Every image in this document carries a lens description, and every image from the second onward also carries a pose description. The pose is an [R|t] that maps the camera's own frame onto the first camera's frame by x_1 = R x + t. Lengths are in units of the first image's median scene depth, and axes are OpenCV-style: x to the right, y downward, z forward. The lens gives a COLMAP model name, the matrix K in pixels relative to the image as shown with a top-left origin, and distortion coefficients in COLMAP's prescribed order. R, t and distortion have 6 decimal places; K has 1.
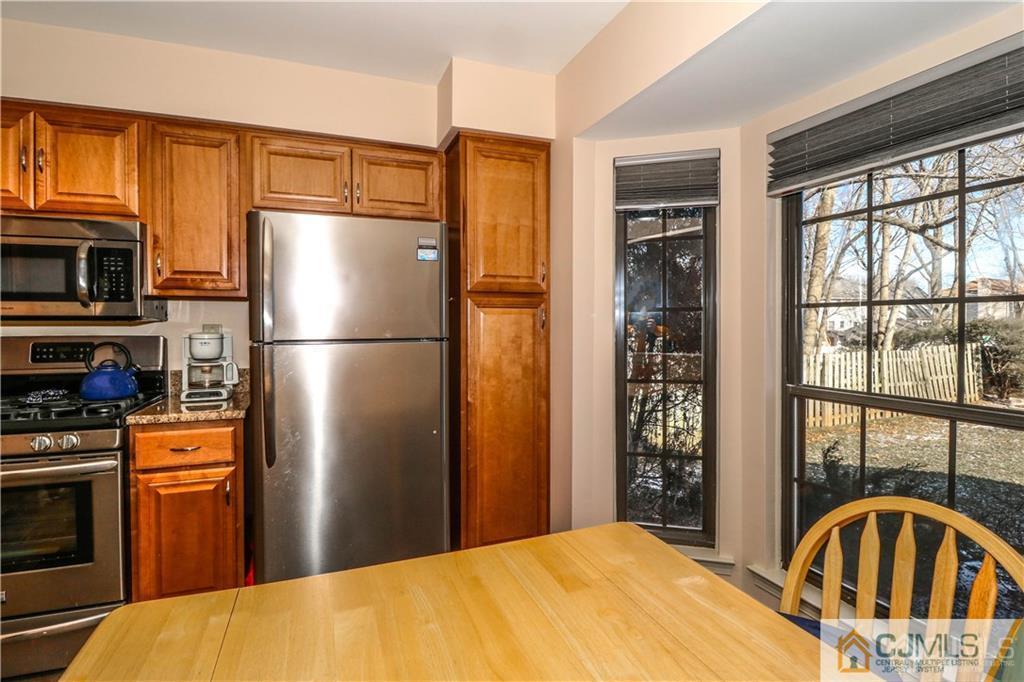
lens RADIAL K [[490.6, 0, 511.3], [0, 490.6, 329.7], [0, 0, 1]] dist [0.003502, -0.013398]
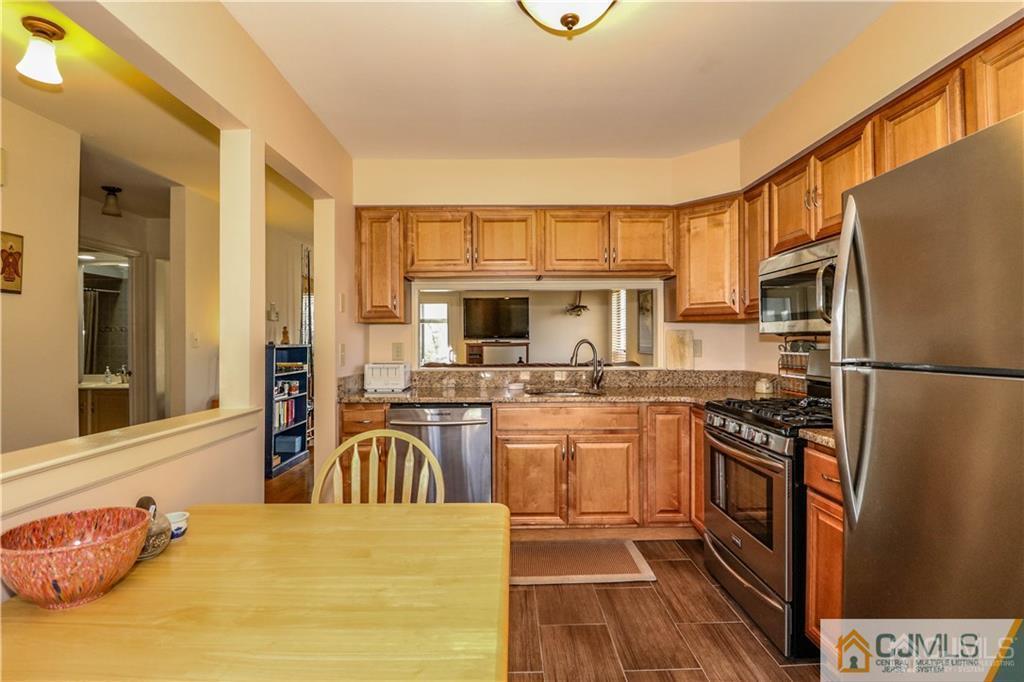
lens RADIAL K [[479.7, 0, 512.0], [0, 479.7, 341.0], [0, 0, 1]] dist [0.000890, -0.013205]
pose [[-0.354461, 0.003916, -0.935063, 0.322846], [-0.010797, 0.999907, 0.008280, -0.008237], [0.935009, 0.013031, -0.354386, 0.685034]]
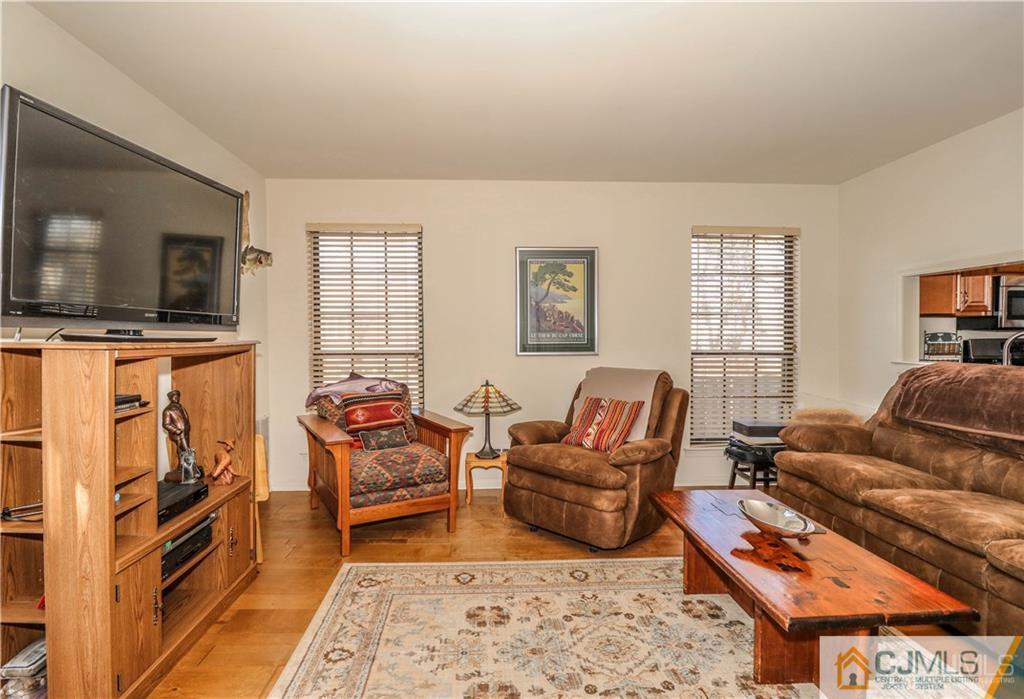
lens RADIAL K [[487.0, 0, 498.1], [0, 487.0, 347.9], [0, 0, 1]] dist [-0.016319, -0.001128]
pose [[0.943600, 0.004607, -0.331055, -2.146868], [-0.002171, 0.999968, 0.007728, 0.039514], [0.331080, -0.006573, 0.943580, -1.355045]]
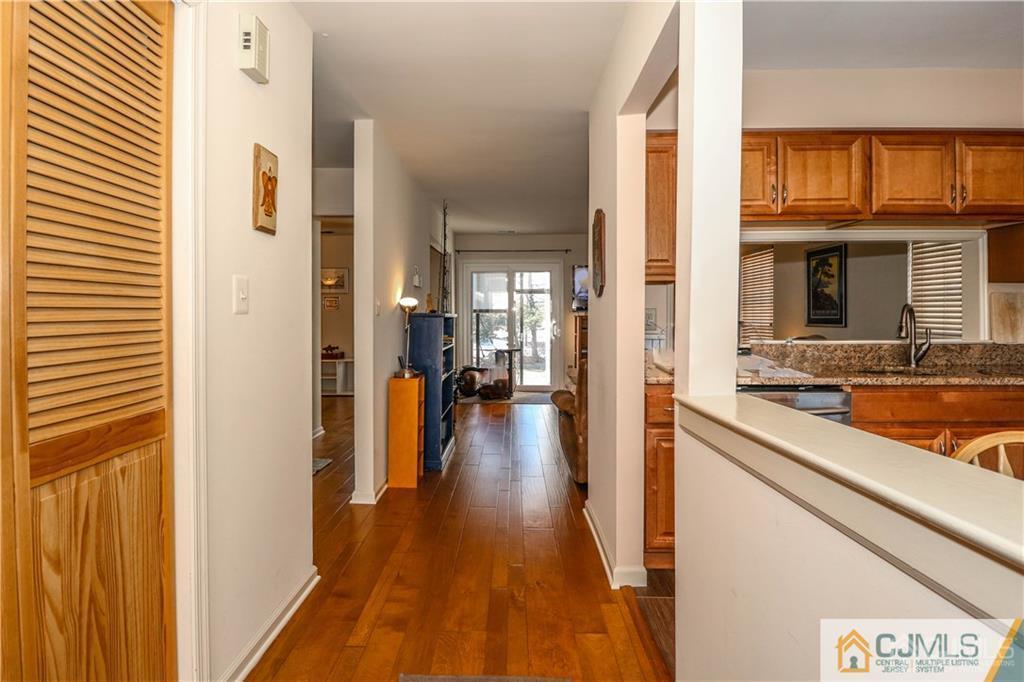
lens RADIAL K [[484.7, 0, 495.6], [0, 484.7, 319.4], [0, 0, 1]] dist [0.001165, -0.013415]
pose [[-0.392338, 0.006058, -0.919801, 0.304945], [-0.012130, 0.999857, 0.011759, 0.035738], [0.919741, 0.015771, -0.392208, -0.140119]]
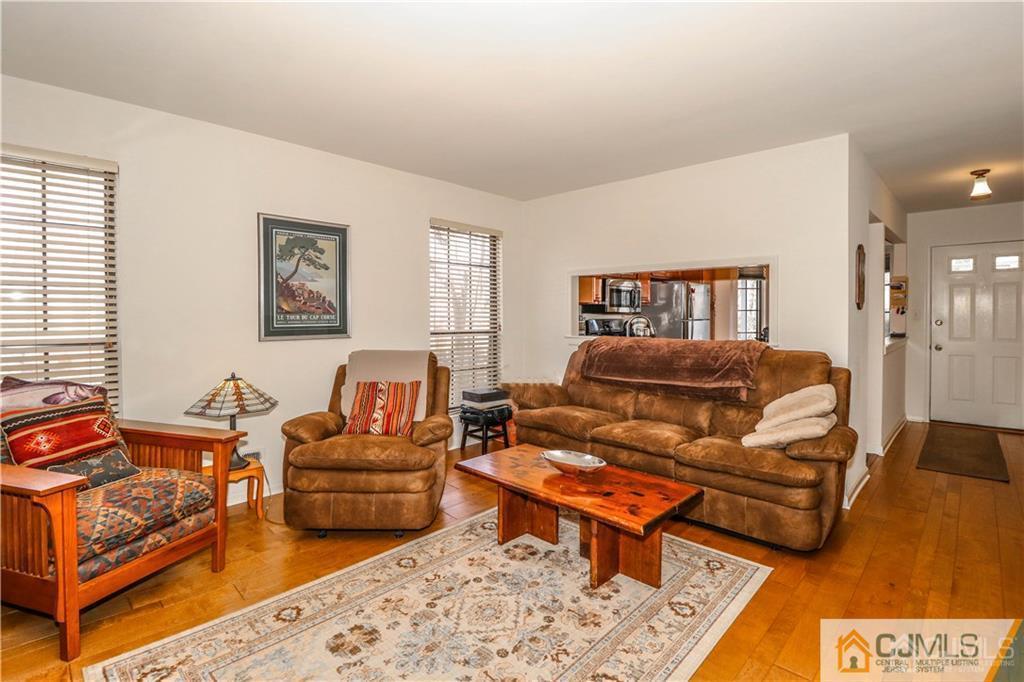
lens RADIAL K [[480.3, 0, 511.7], [0, 480.3, 325.2], [0, 0, 1]] dist [0.000903, -0.014402]
pose [[0.909093, -0.008145, 0.416513, -2.586565], [0.005187, 0.999953, 0.008233, 0.023558], [-0.416560, -0.005325, 0.909092, -1.328903]]
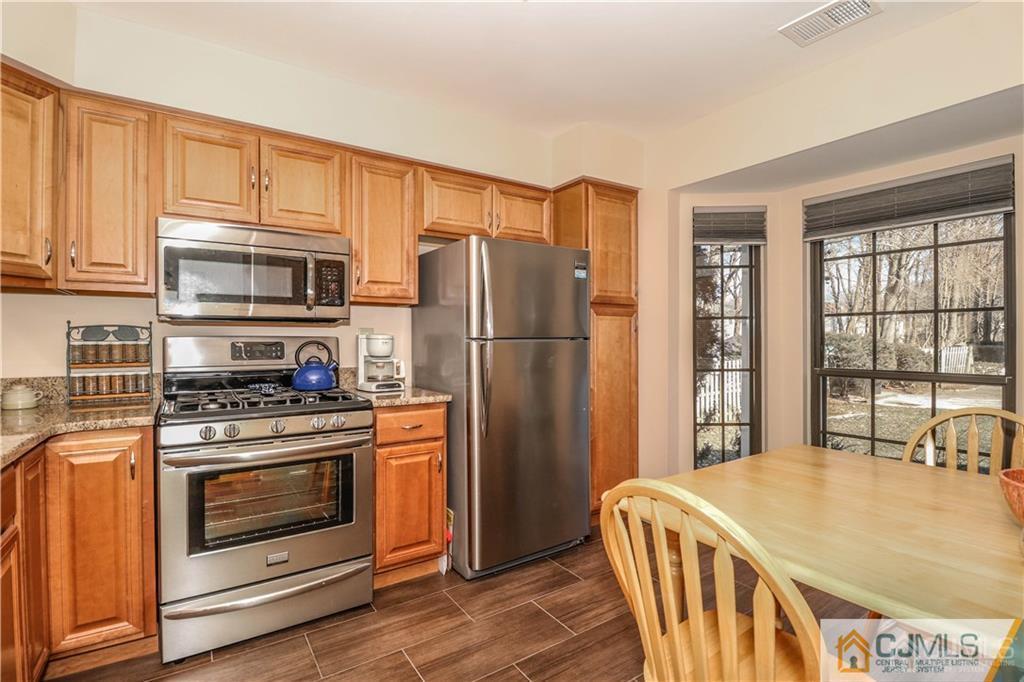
lens RADIAL K [[479.7, 0, 512.0], [0, 479.7, 341.0], [0, 0, 1]] dist [0.000890, -0.013205]
pose [[0.975370, -0.001252, 0.220572, -0.607376], [0.003448, 0.999948, -0.009574, 0.036868], [-0.220549, 0.010099, 0.975324, -0.198718]]
